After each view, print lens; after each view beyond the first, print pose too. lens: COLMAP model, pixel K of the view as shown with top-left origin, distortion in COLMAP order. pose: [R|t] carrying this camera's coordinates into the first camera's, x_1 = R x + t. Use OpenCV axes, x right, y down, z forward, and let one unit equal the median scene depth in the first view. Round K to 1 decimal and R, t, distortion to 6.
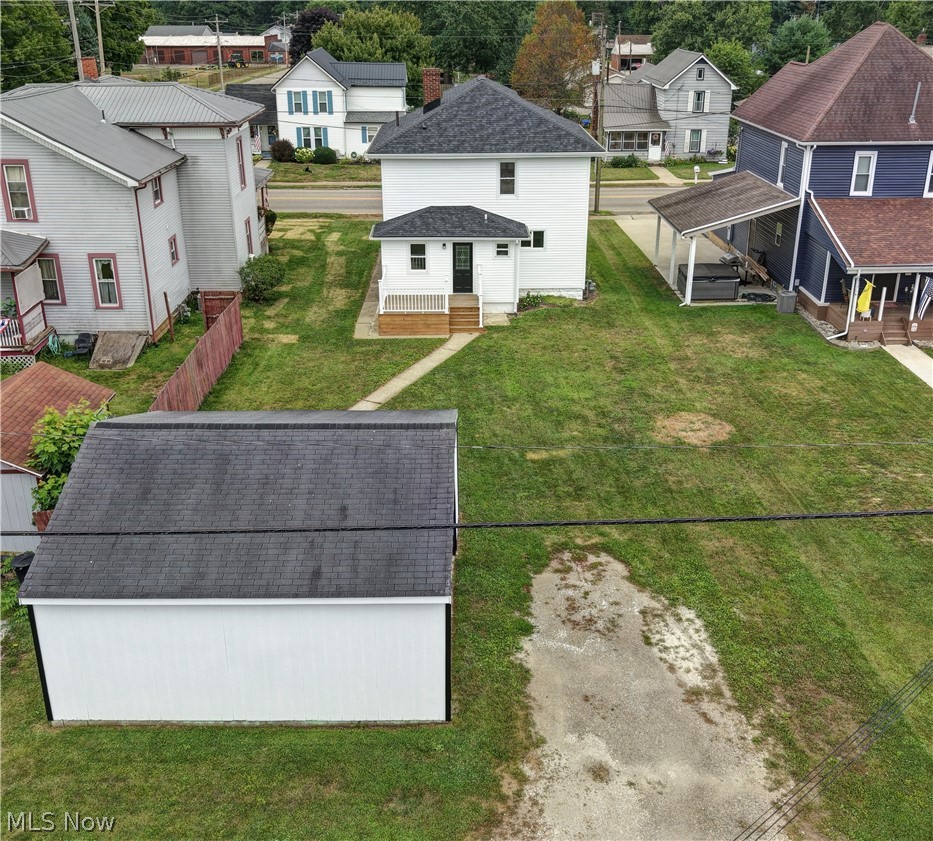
lens RADIAL K [[980.7, 0, 473.5], [0, 980.7, 434.2], [0, 0, 1]] dist [0.046133, 0.000000]
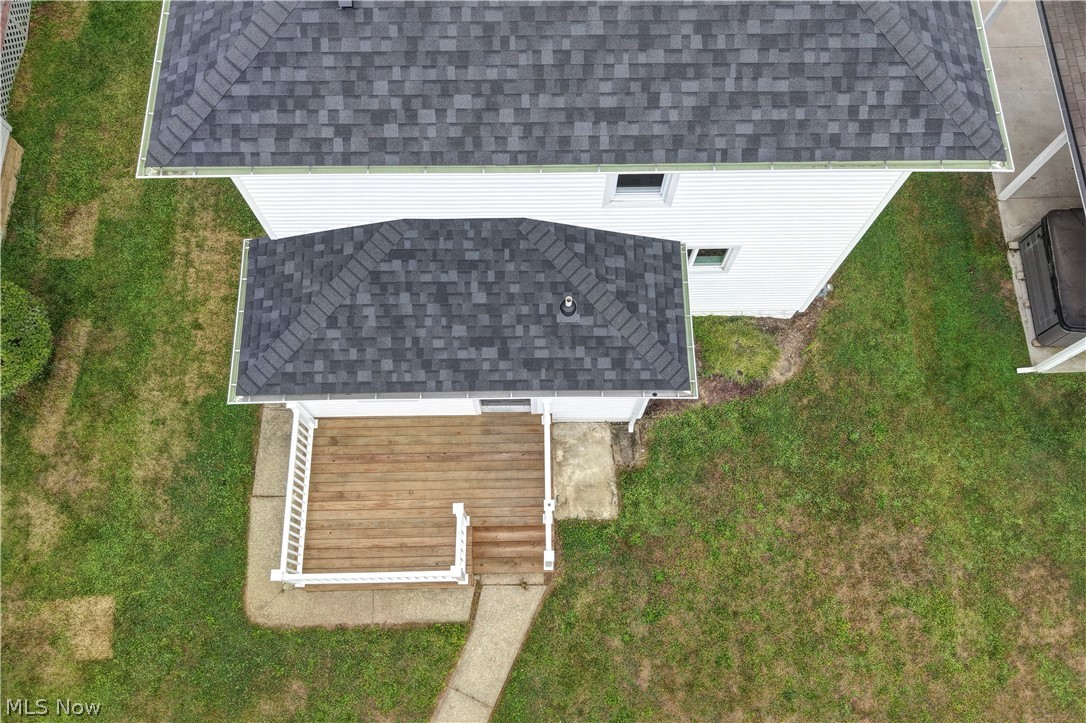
lens RADIAL K [[859.1, 0, 549.4], [0, 859.1, 359.9], [0, 0, 1]] dist [0.031406, -0.046807]
pose [[0.999866, 0.011327, 0.011855, 0.002670], [-0.016390, 0.670565, 0.741670, -0.432165], [0.000451, -0.741765, 0.670660, 0.800902]]
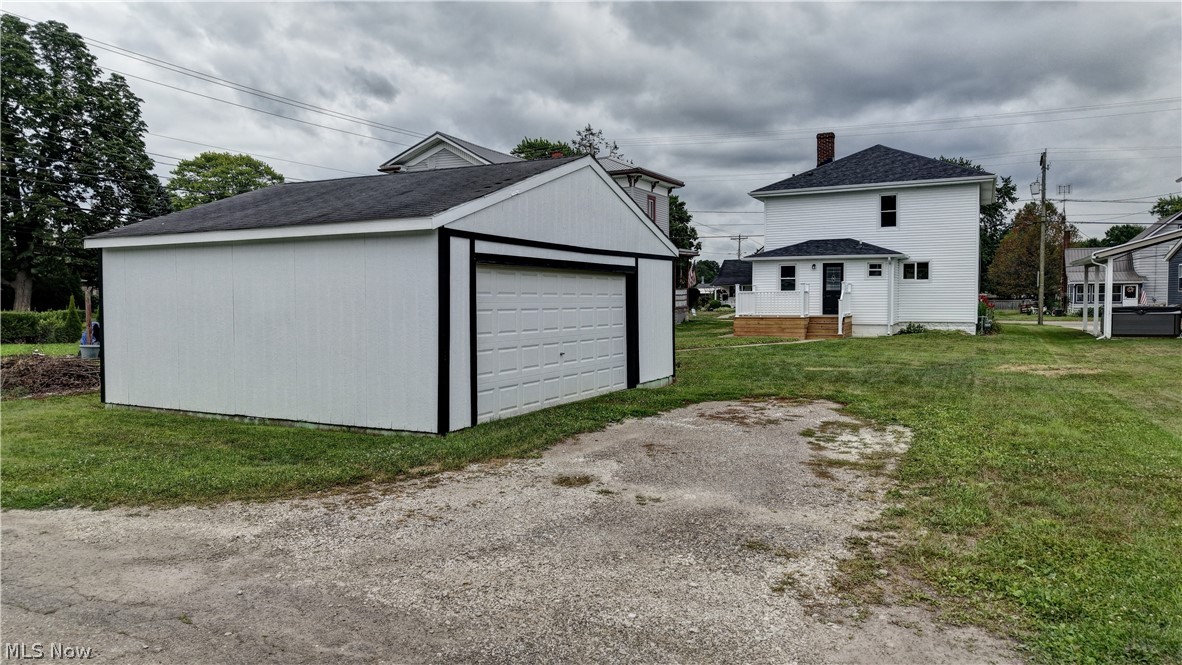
lens RADIAL K [[789.0, 0, 586.6], [0, 789.0, 339.5], [0, 0, 1]] dist [0.010680, -0.024076]
pose [[0.884272, 0.019460, -0.466567, 0.145536], [-0.179618, 0.936438, -0.301367, 0.168179], [0.431046, 0.350294, 0.831561, 0.247697]]
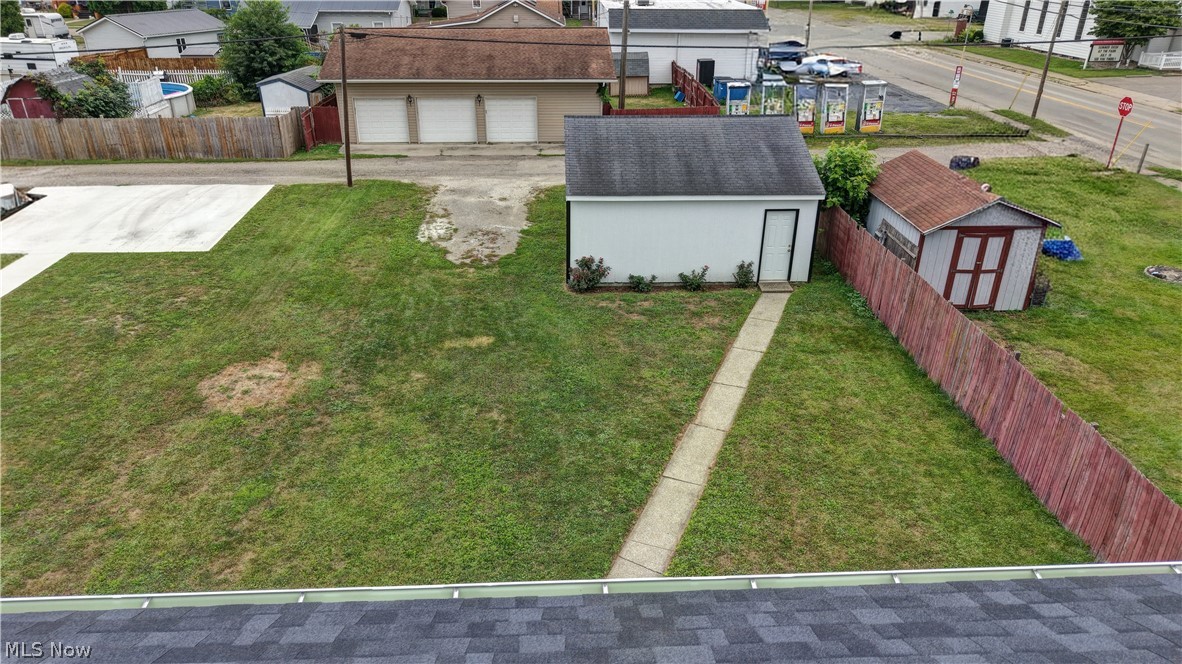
lens RADIAL K [[789.0, 0, 602.0], [0, 789.0, 332.1], [0, 0, 1]] dist [0.010680, -0.024076]
pose [[-0.998996, 0.012170, -0.043125, -0.010030], [-0.024664, 0.654156, 0.755958, -0.371055], [0.037411, 0.756262, -0.653198, 1.041027]]
